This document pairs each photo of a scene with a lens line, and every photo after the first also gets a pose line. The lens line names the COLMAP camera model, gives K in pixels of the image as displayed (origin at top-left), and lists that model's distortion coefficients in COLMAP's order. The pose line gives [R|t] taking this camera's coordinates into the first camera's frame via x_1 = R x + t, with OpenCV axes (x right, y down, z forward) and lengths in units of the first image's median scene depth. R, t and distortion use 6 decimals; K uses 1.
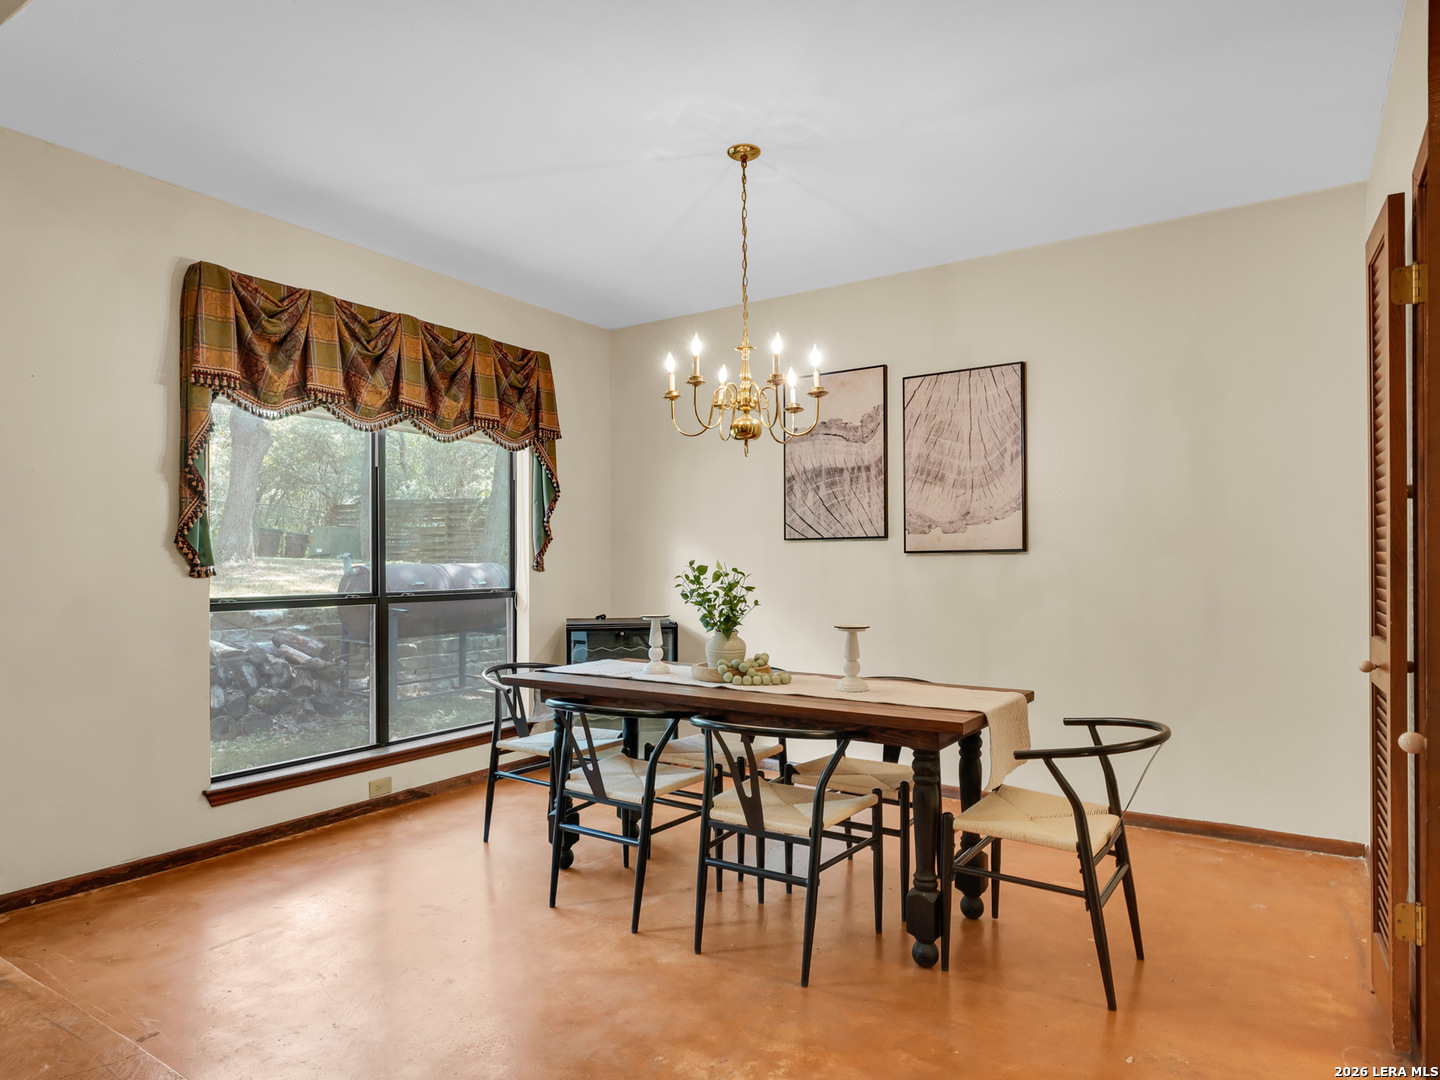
lens RADIAL K [[864.6, 0, 730.8], [0, 864.6, 566.4], [0, 0, 1]] dist [0.003960, -0.001498]
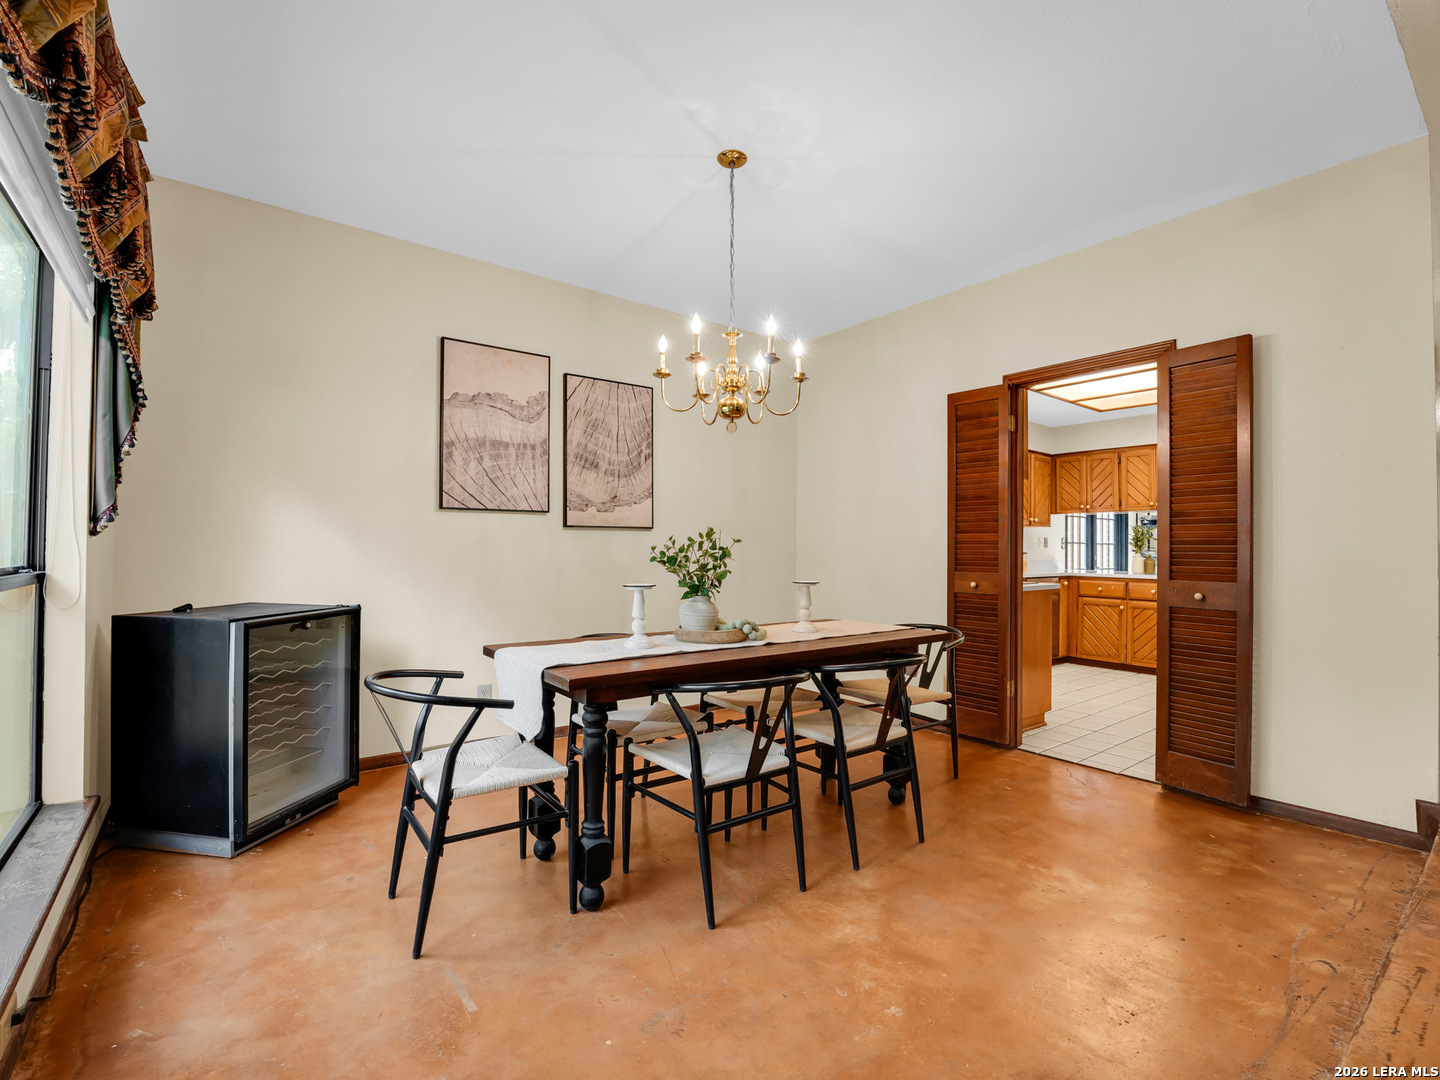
lens RADIAL K [[667.3, 0, 707.9], [0, 667.3, 539.8], [0, 0, 1]] dist [-0.026837, 0.005928]
pose [[0.340721, 0.018839, 0.939976, -0.577498], [-0.003328, 0.999817, -0.018832, 0.017726], [-0.940158, 0.003288, 0.340722, 0.547128]]
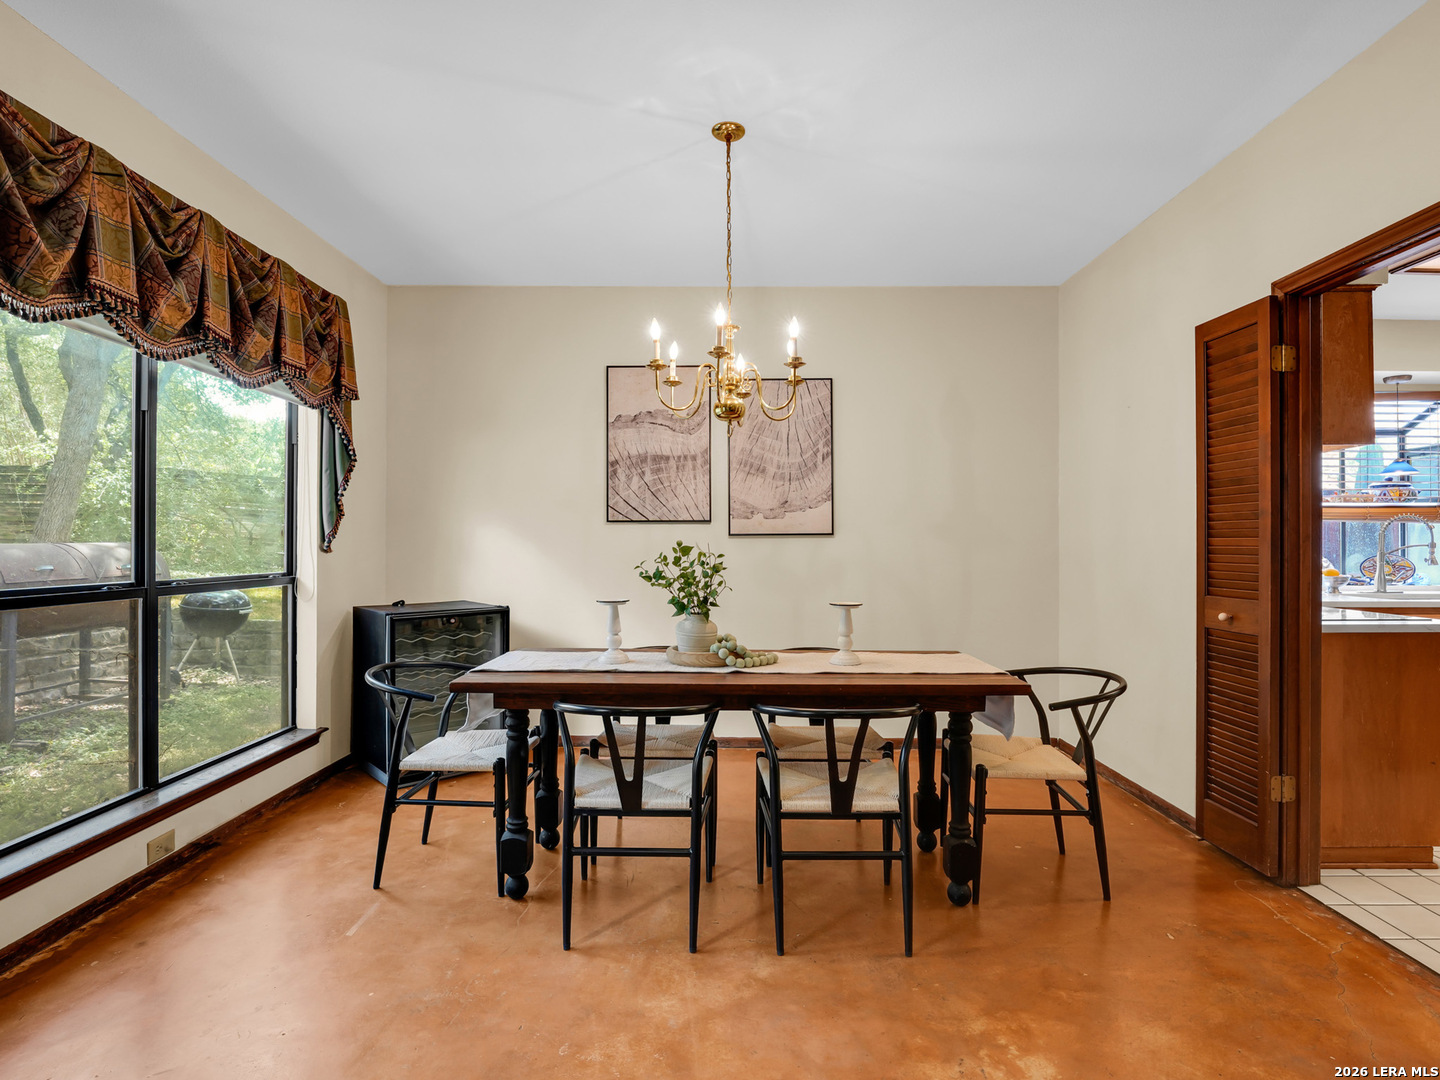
lens RADIAL K [[718.0, 0, 719.0], [0, 718.0, 544.8], [0, 0, 1]] dist [-0.014887, 0.000275]
pose [[0.844862, 0.004084, 0.534969, -0.318865], [-0.001771, 0.999987, -0.004836, 0.001048], [-0.534982, 0.003139, 0.844858, 0.230036]]
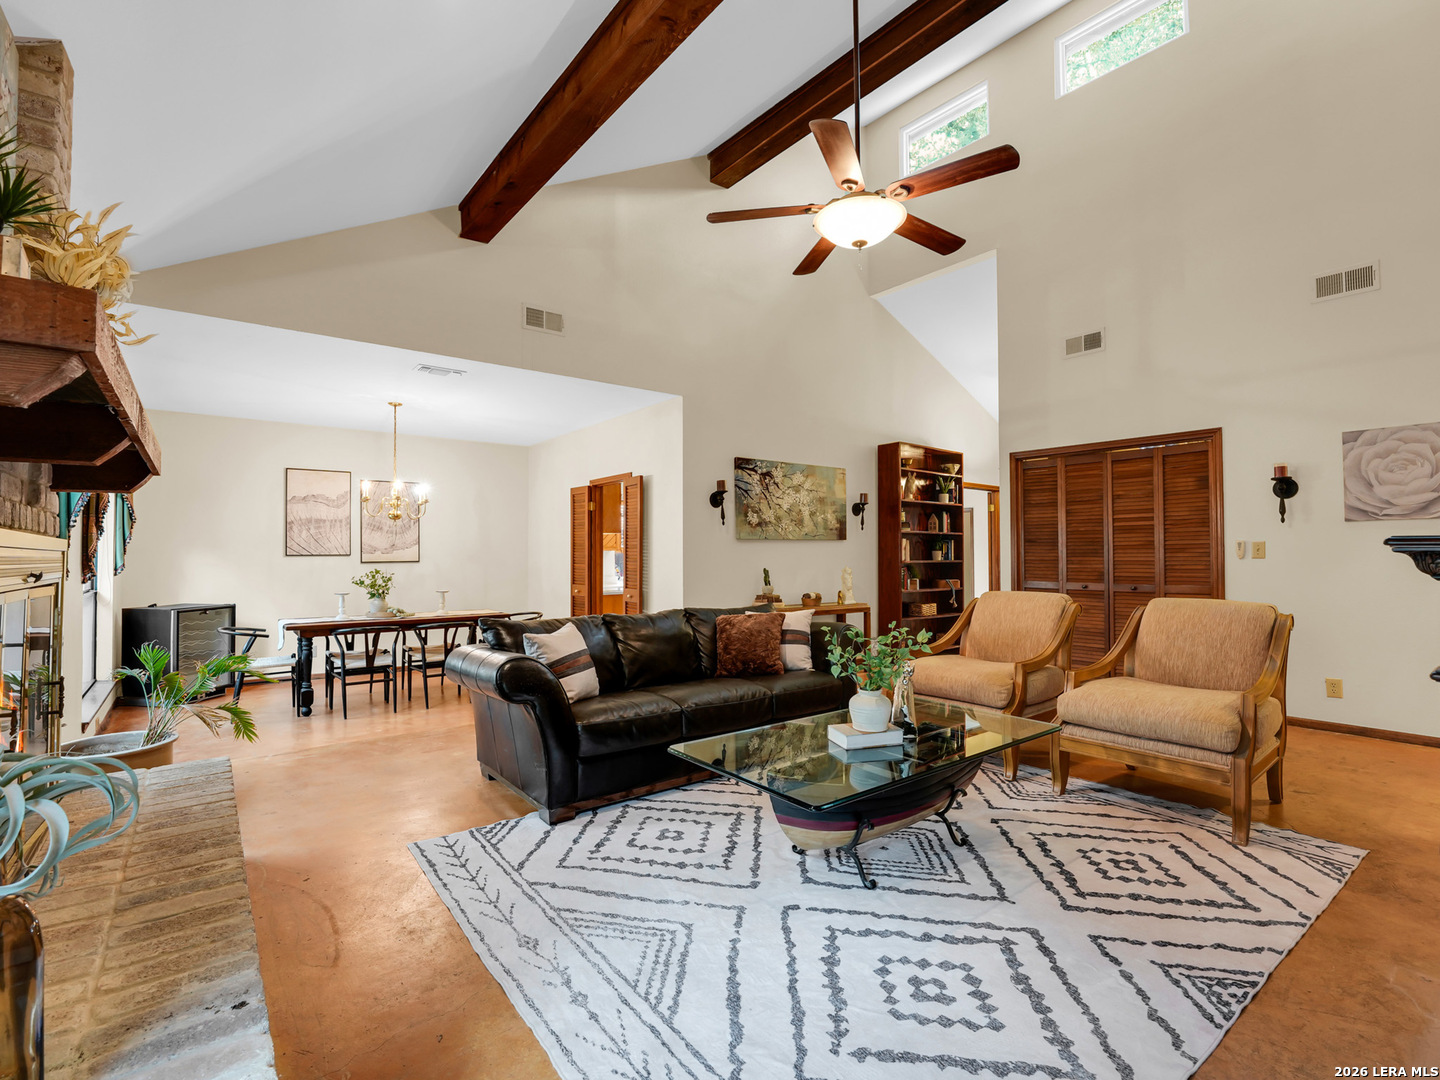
lens RADIAL K [[667.3, 0, 704.0], [0, 667.3, 548.9], [0, 0, 1]] dist [-0.026837, 0.005928]
pose [[0.330966, 0.011459, 0.943573, -1.090323], [0.007532, 0.999862, -0.014784, -0.019619], [-0.943613, 0.012000, 0.330834, -0.338162]]
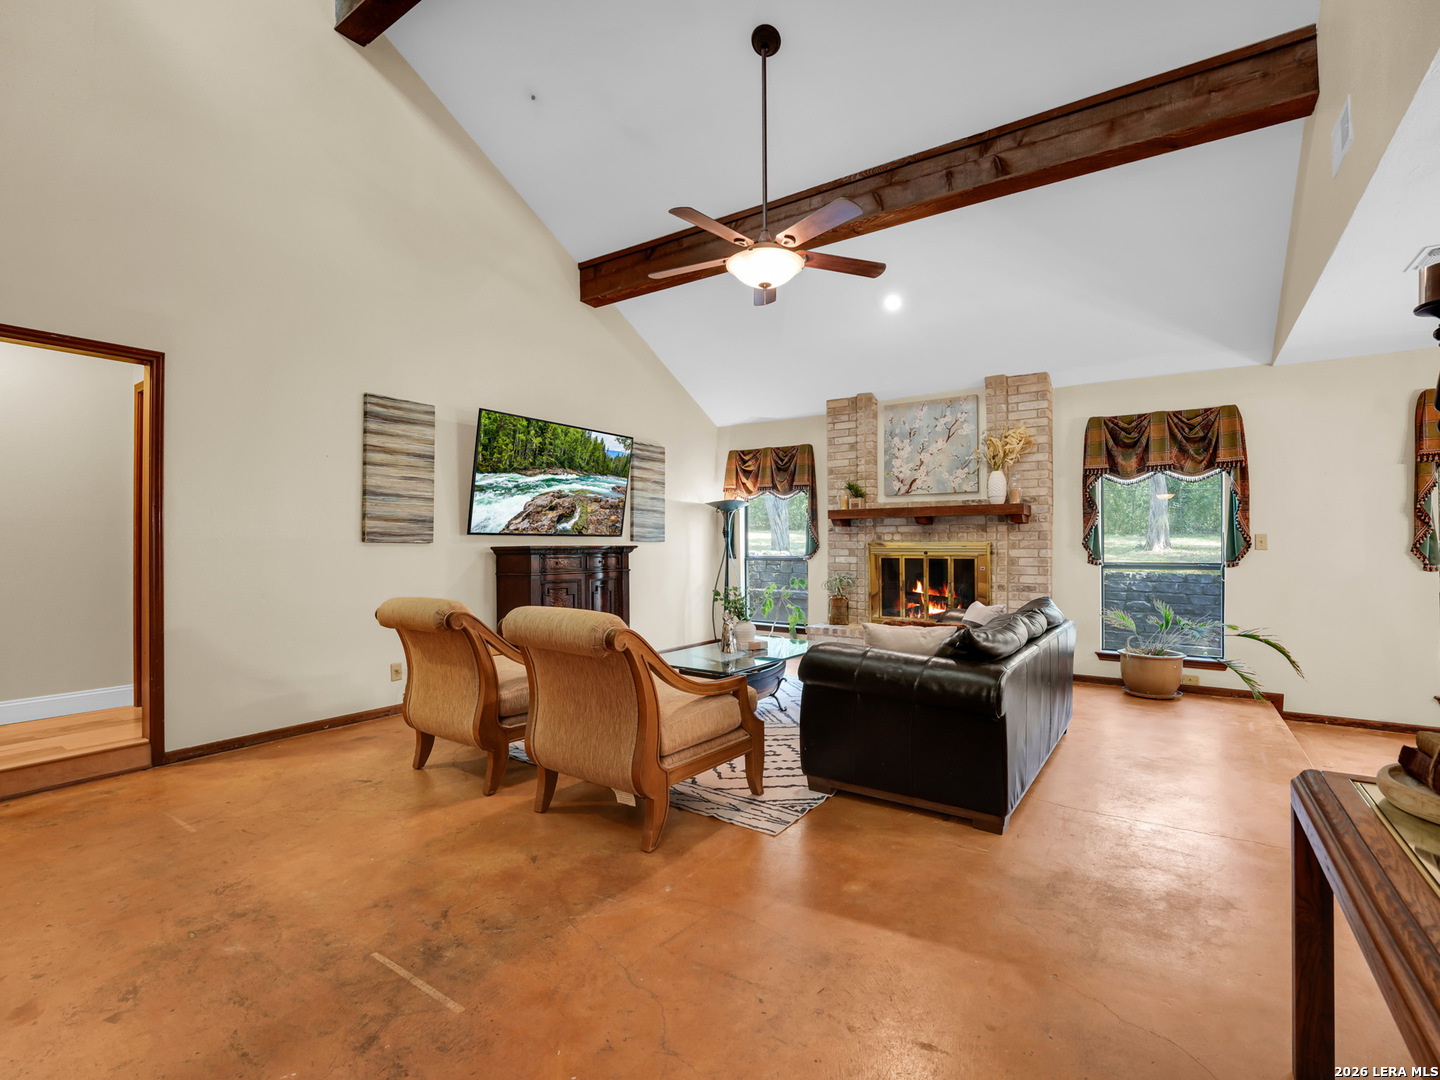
lens RADIAL K [[667.3, 0, 704.1], [0, 667.3, 528.1], [0, 0, 1]] dist [-0.026837, 0.005928]
pose [[-0.044755, -0.025595, -0.998670, 0.588896], [-0.004742, 0.999666, -0.025408, -0.026654], [0.998987, 0.003598, -0.044862, -0.303039]]
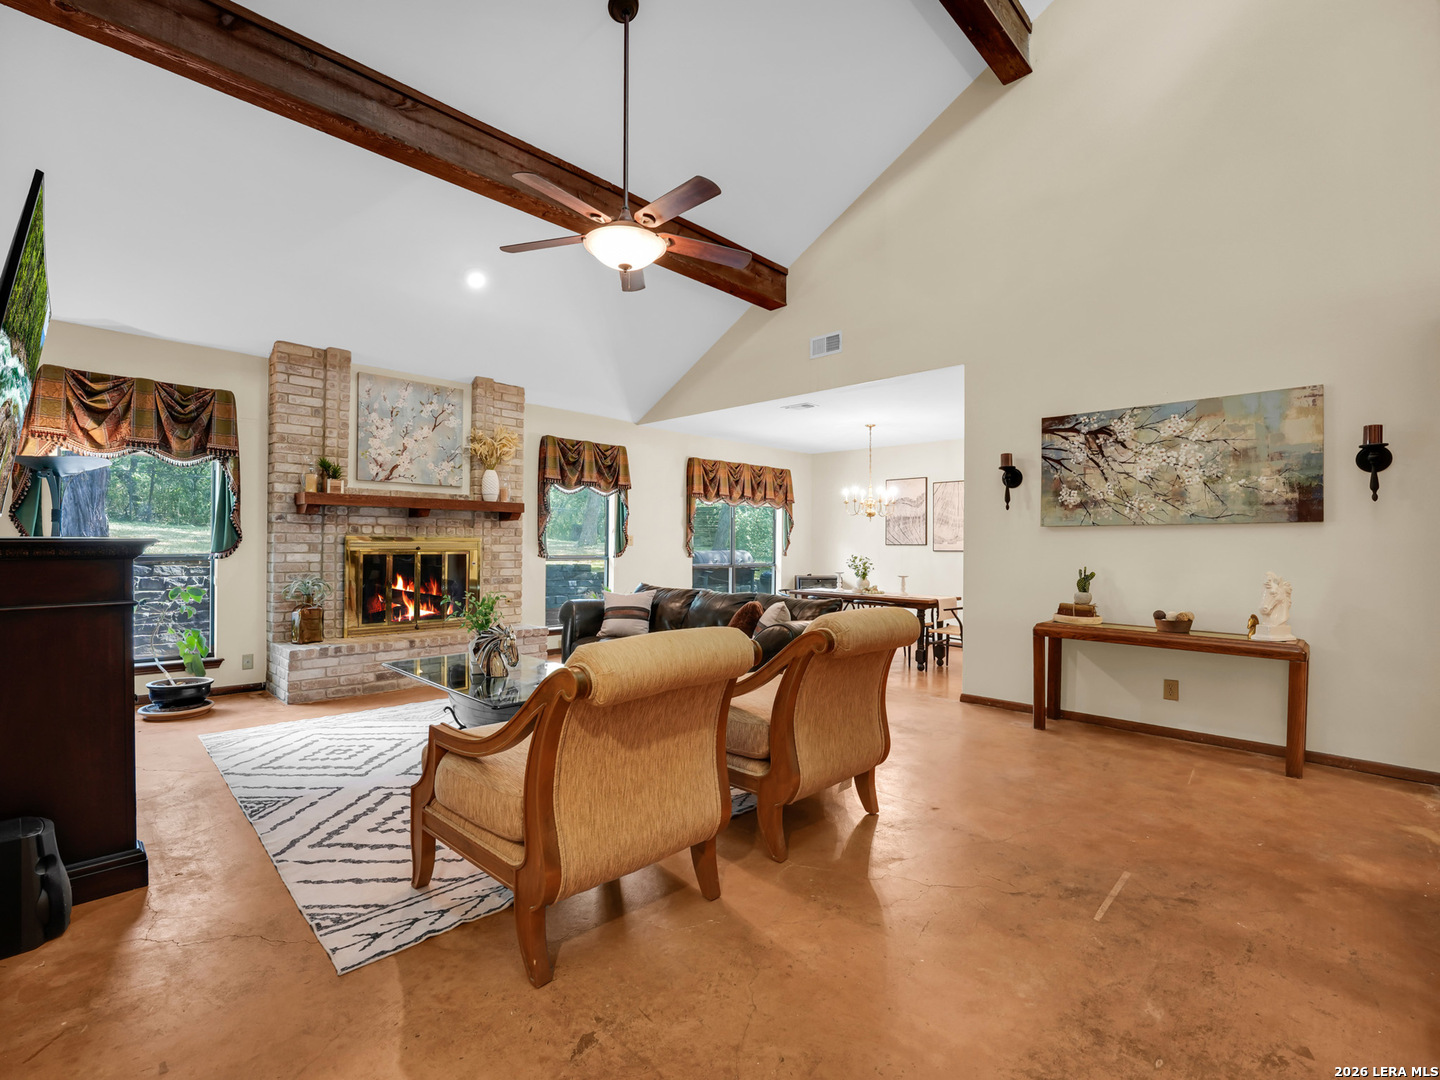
lens RADIAL K [[667.3, 0, 732.8], [0, 667.3, 529.9], [0, 0, 1]] dist [-0.026837, 0.005928]
pose [[0.983064, 0.007436, -0.183111, -0.021579], [-0.012187, 0.999617, -0.024833, -0.023413], [0.182857, 0.026644, 0.982779, -1.071509]]
